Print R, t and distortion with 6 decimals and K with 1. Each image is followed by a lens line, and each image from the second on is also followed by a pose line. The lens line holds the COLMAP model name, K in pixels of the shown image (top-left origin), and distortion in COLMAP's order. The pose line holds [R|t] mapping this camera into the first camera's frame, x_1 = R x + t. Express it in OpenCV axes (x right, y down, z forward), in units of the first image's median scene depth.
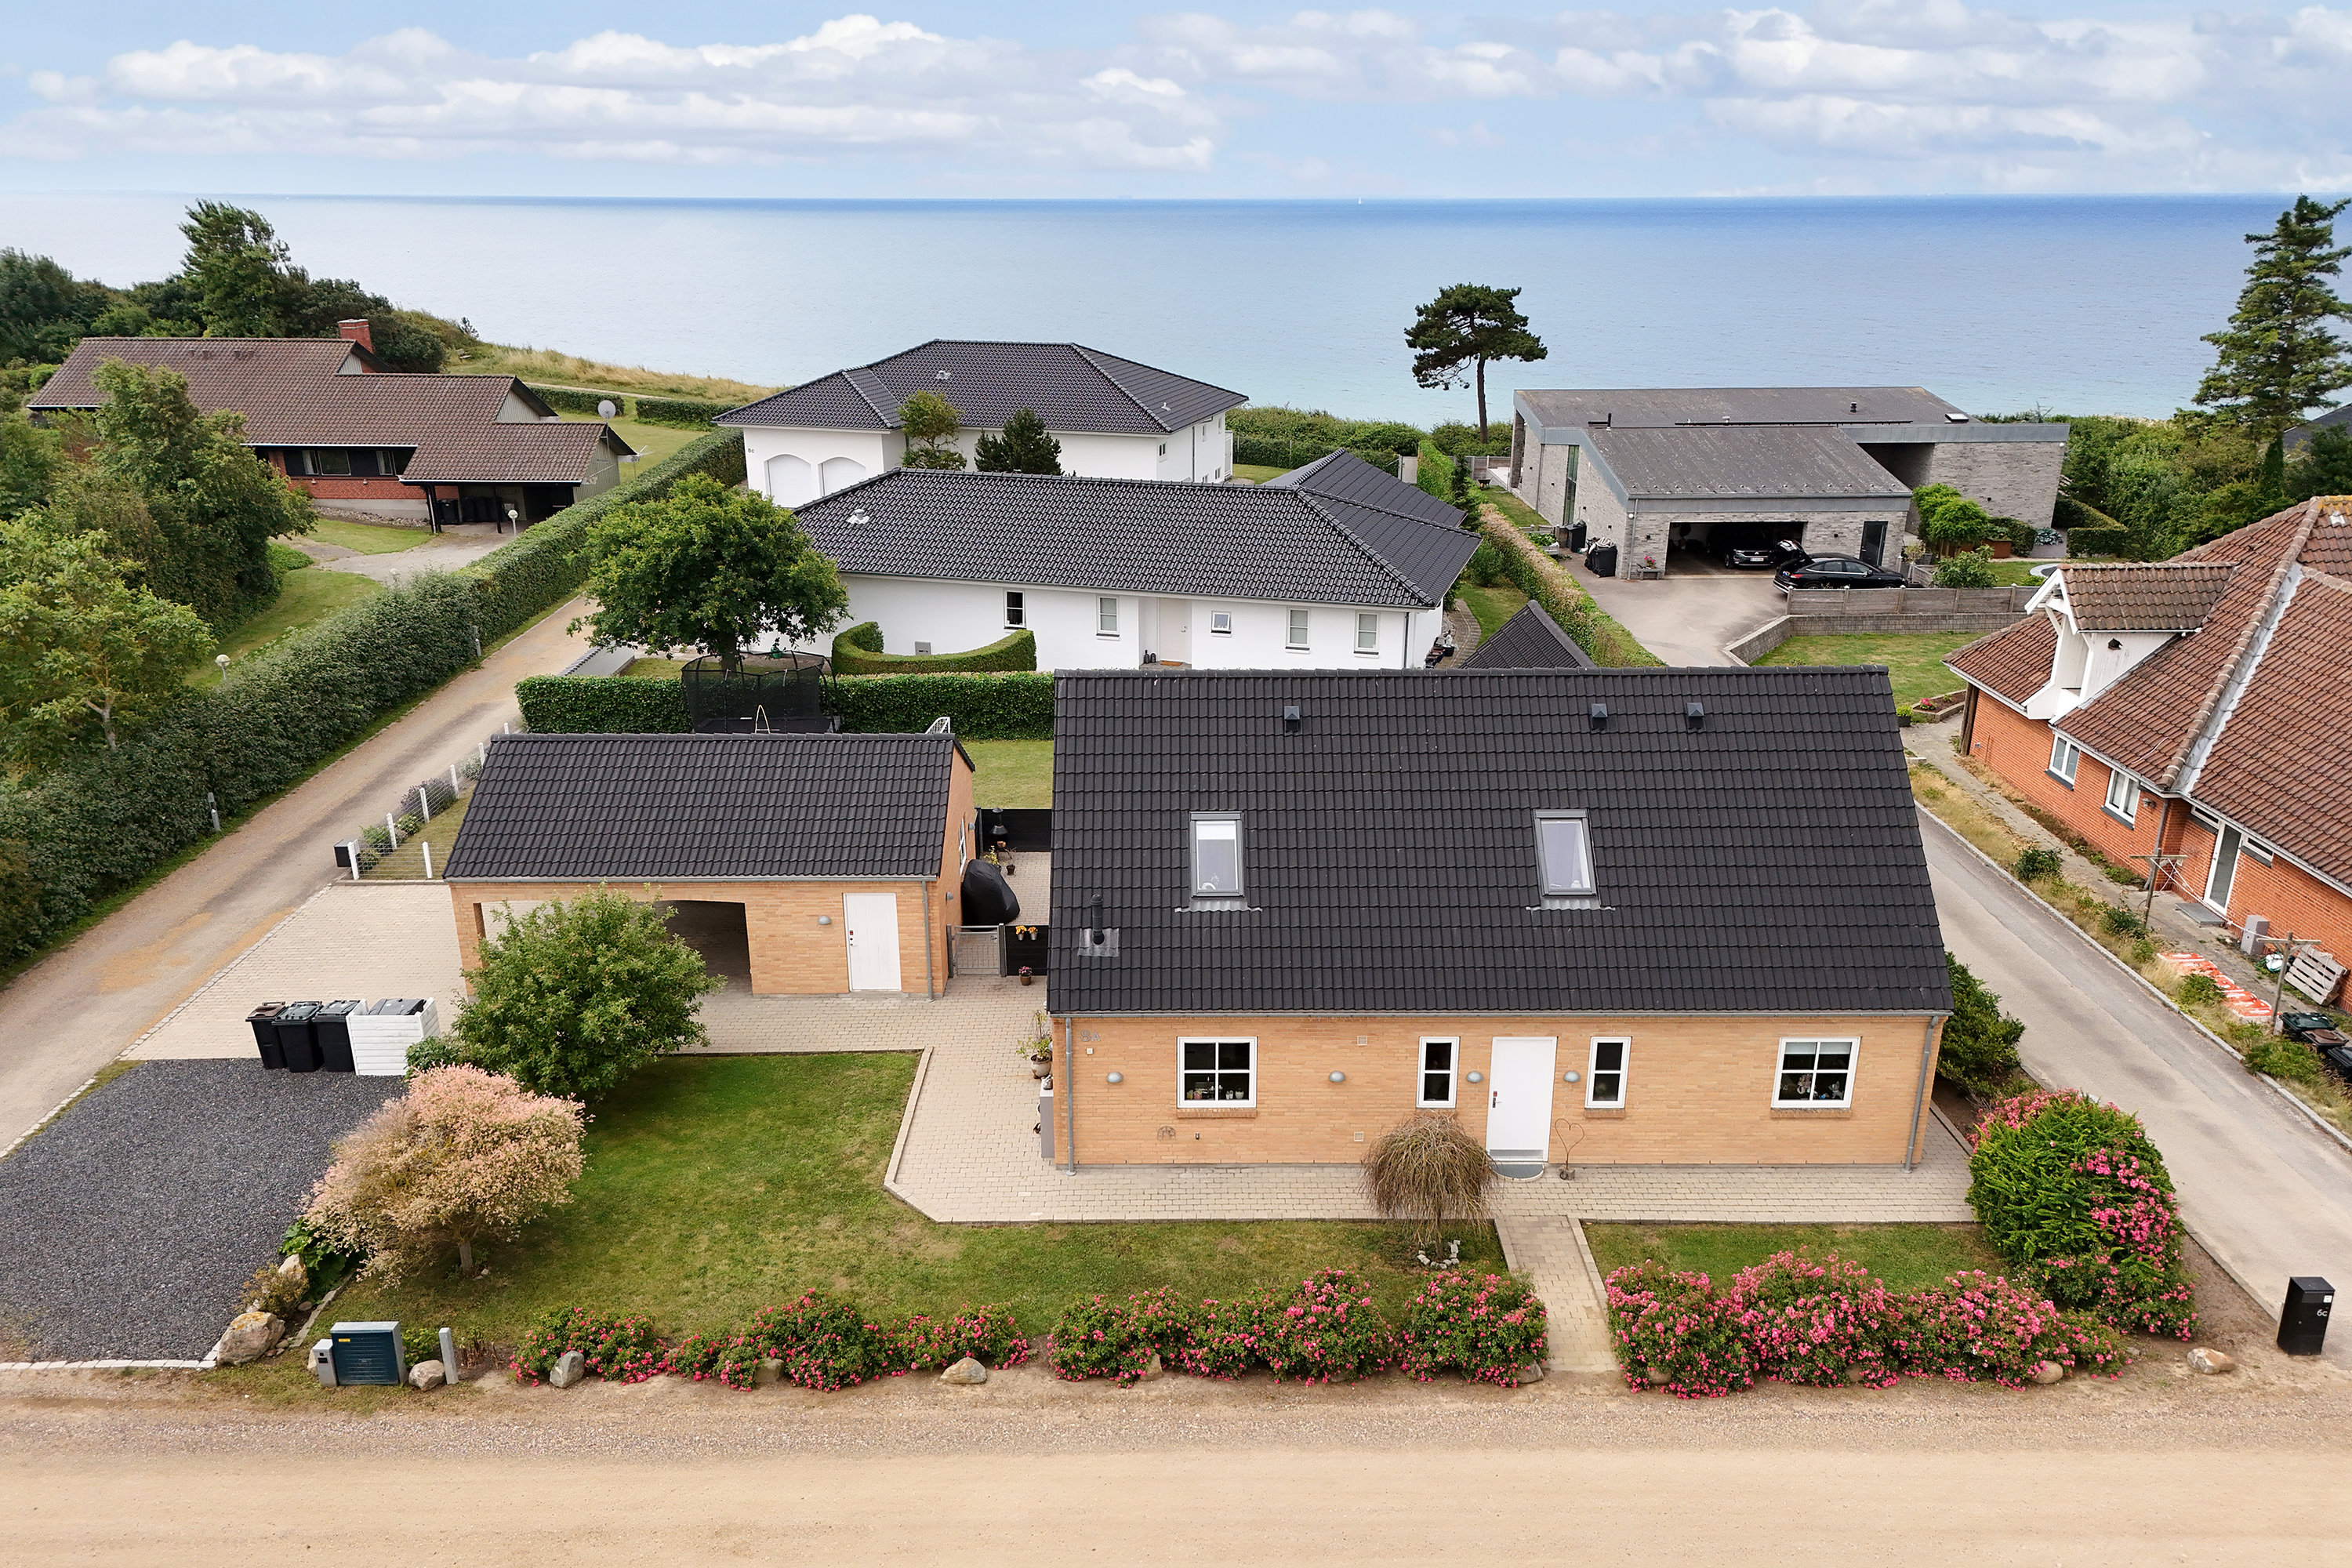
lens RADIAL K [[1711.4, 0, 1171.2], [0, 1711.4, 879.5], [0, 0, 1]] dist [0.089879, -0.124466]
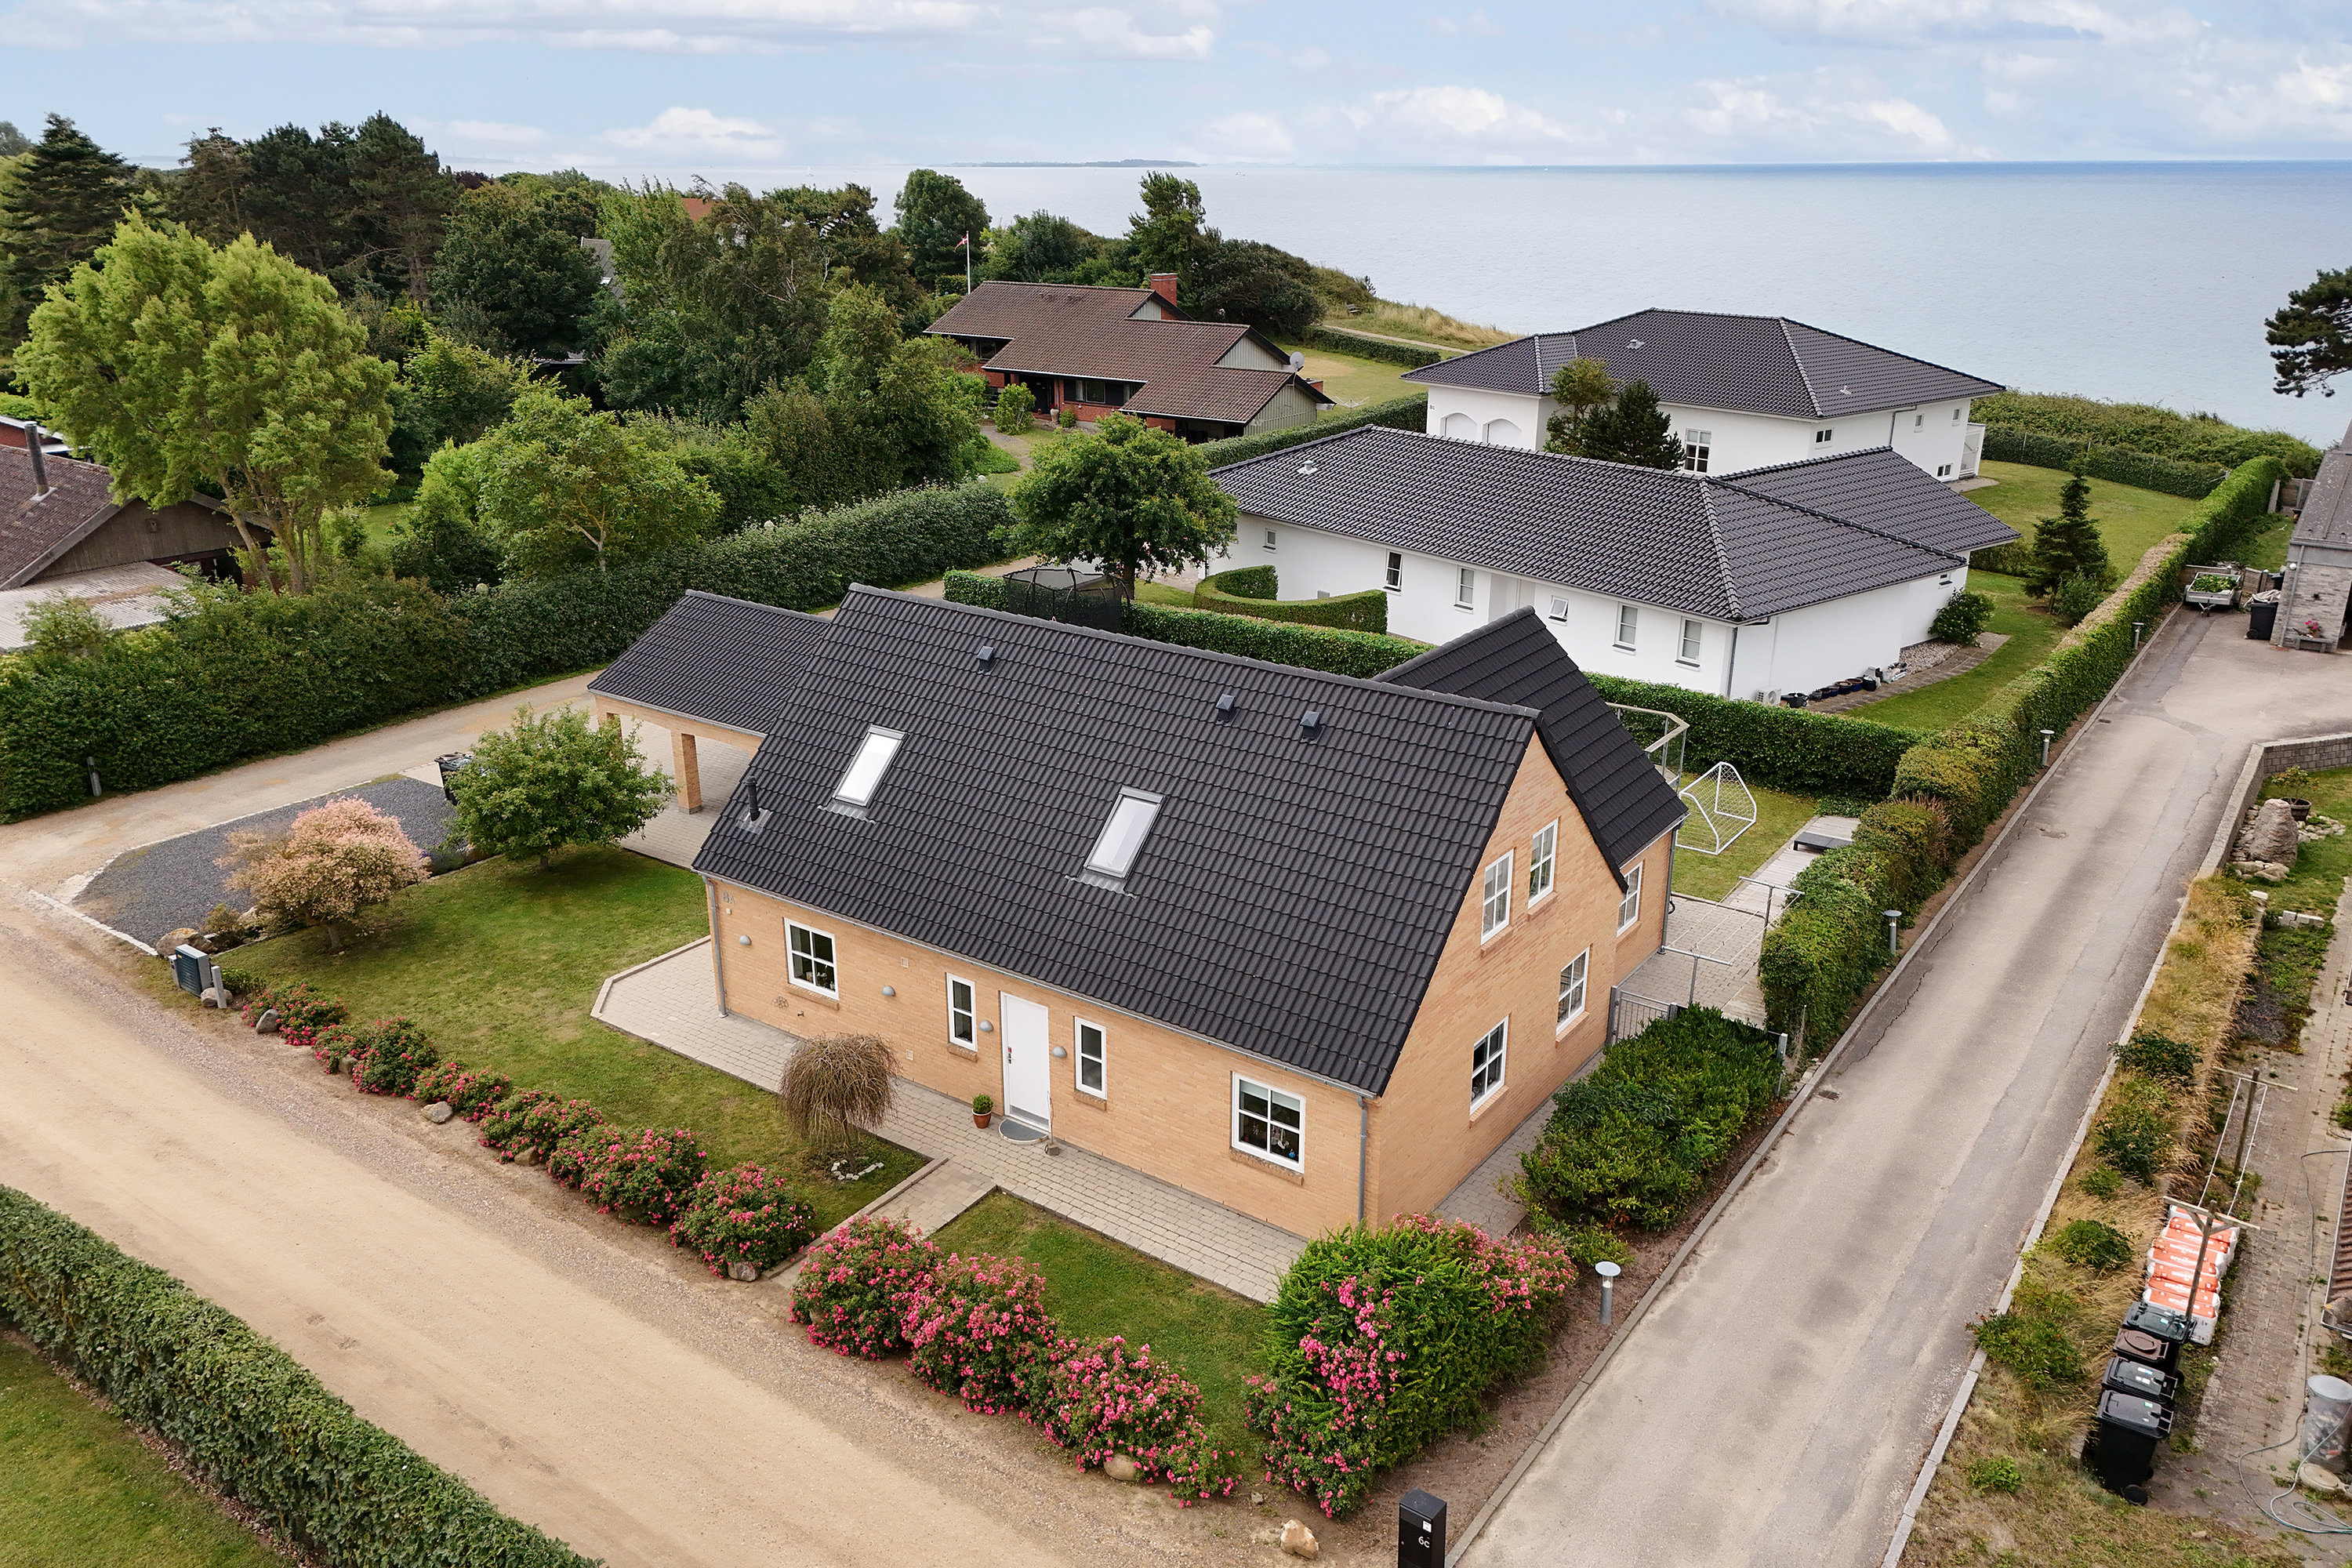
lens RADIAL K [[1728.1, 0, 1181.6], [0, 1728.1, 776.9], [0, 0, 1]] dist [0.071045, -0.082900]
pose [[0.810063, 0.195067, -0.552944, 0.582380], [-0.215142, 0.976147, 0.029180, -0.060491], [0.545446, 0.095324, 0.832708, 0.138644]]
